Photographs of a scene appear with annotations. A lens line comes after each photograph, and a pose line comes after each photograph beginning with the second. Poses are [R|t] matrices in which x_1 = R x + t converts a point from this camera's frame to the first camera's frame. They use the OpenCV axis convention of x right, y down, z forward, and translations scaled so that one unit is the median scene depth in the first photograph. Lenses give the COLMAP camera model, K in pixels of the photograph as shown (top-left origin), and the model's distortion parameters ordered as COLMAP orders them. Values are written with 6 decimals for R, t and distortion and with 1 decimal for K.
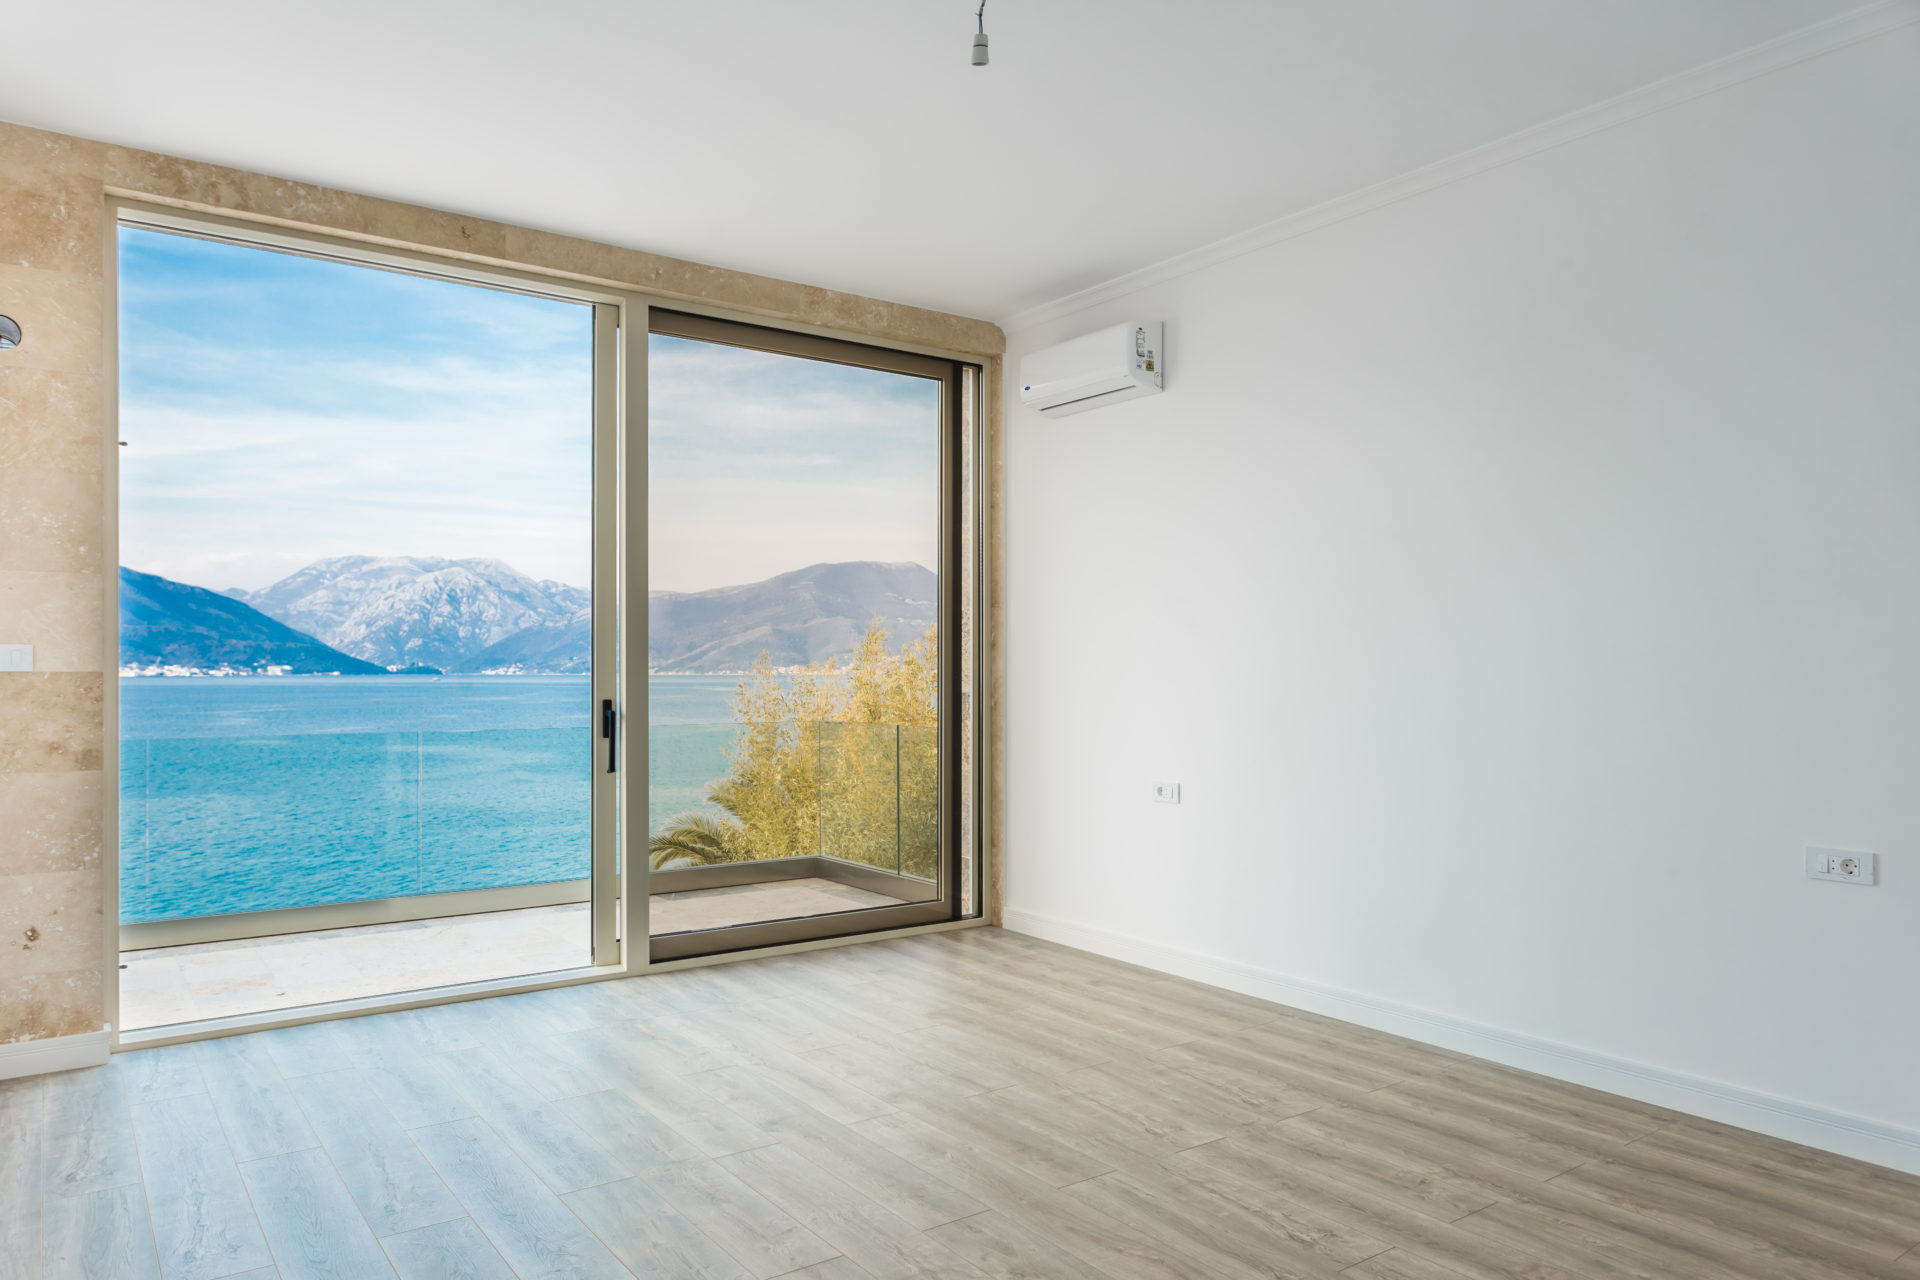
lens RADIAL K [[1250.7, 0, 949.5], [0, 1250.7, 674.9], [0, 0, 1]] dist [0.000713, 0.005443]
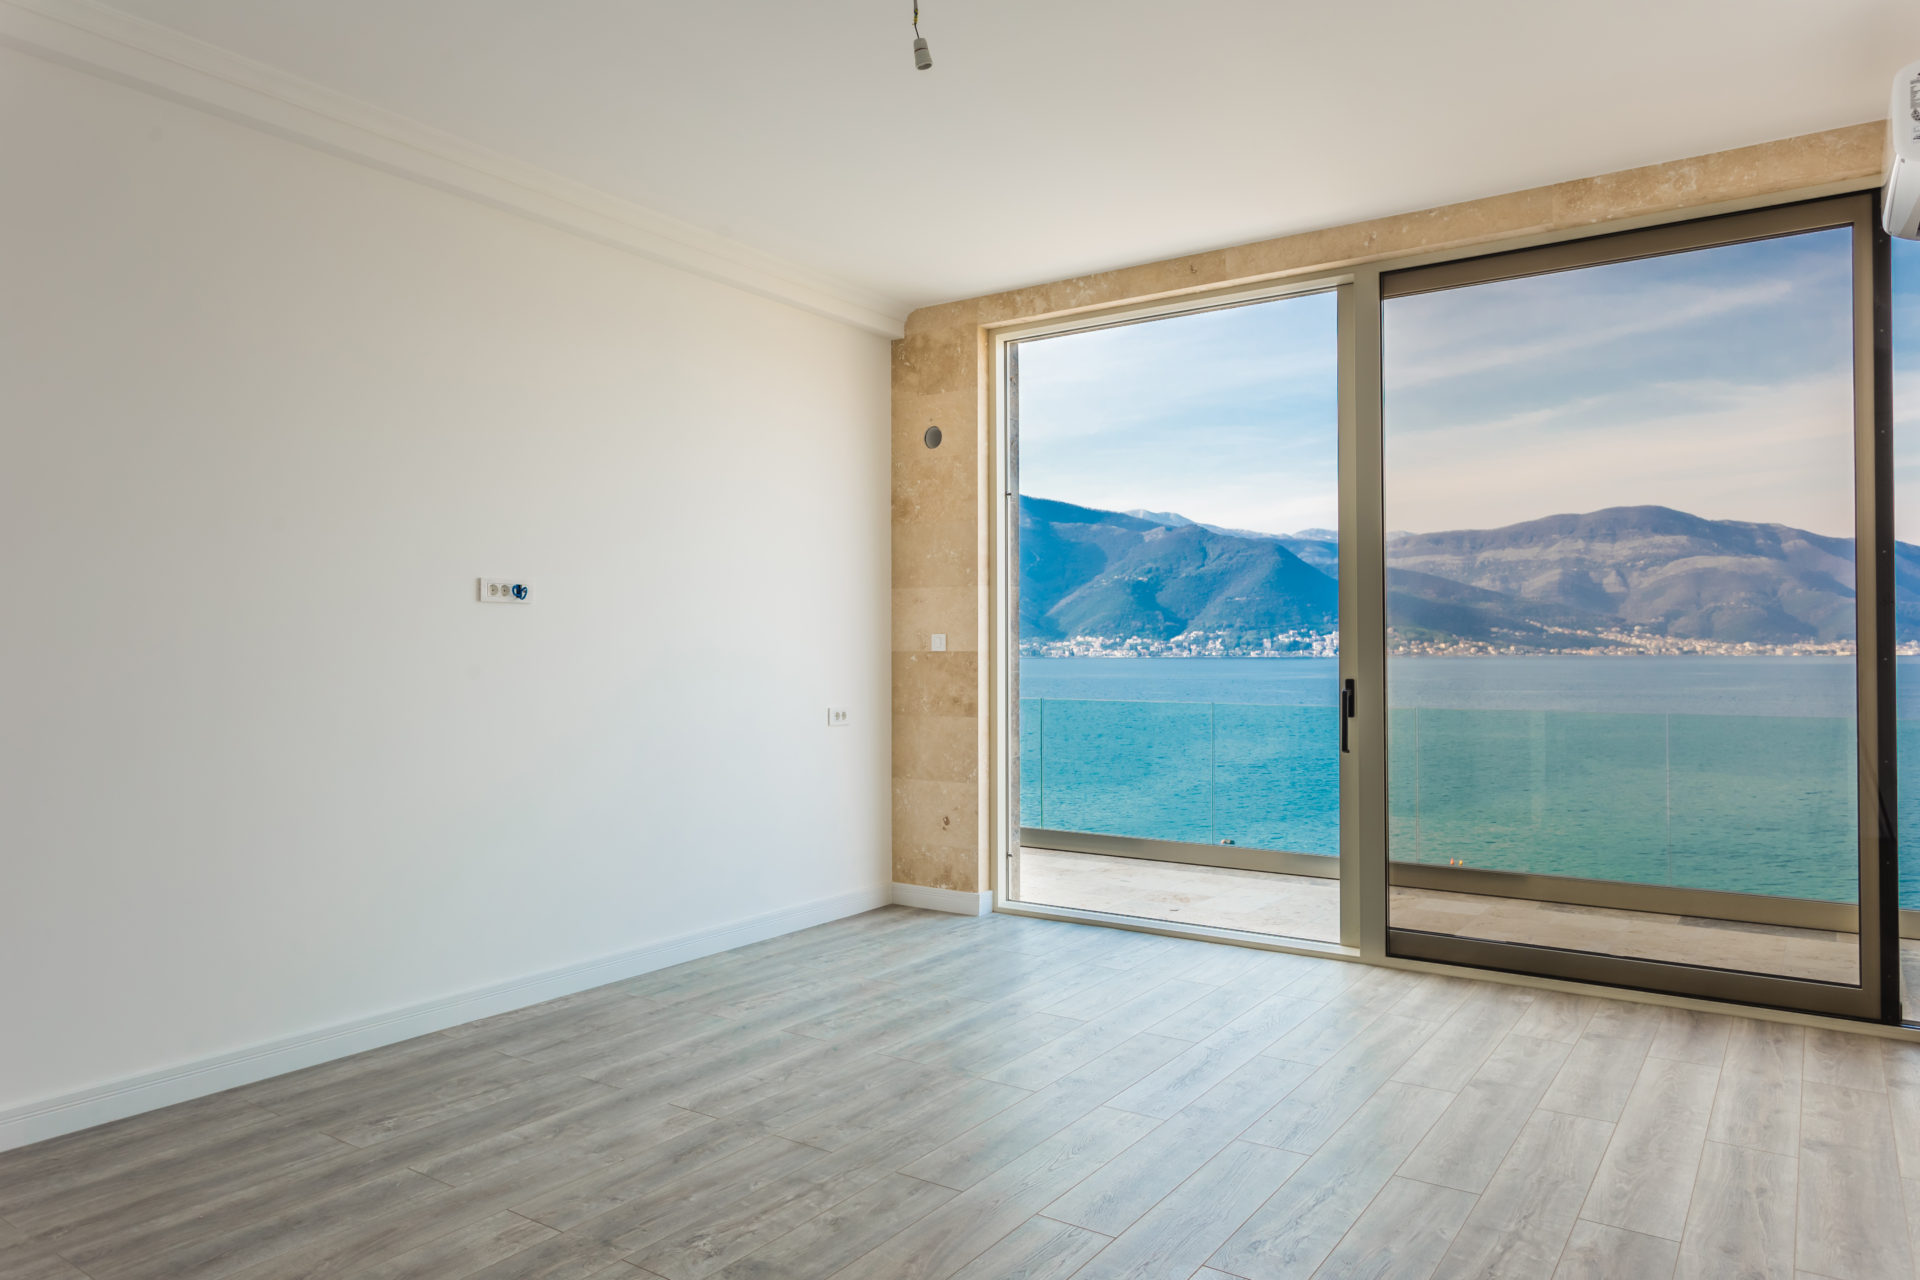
lens RADIAL K [[1250.7, 0, 988.7], [0, 1250.7, 641.3], [0, 0, 1]] dist [0.000713, 0.005443]
pose [[0.349183, -0.006984, -0.937028, 0.561416], [-0.001758, 0.999966, -0.008108, -0.001967], [0.937053, 0.004478, 0.349159, 0.383351]]
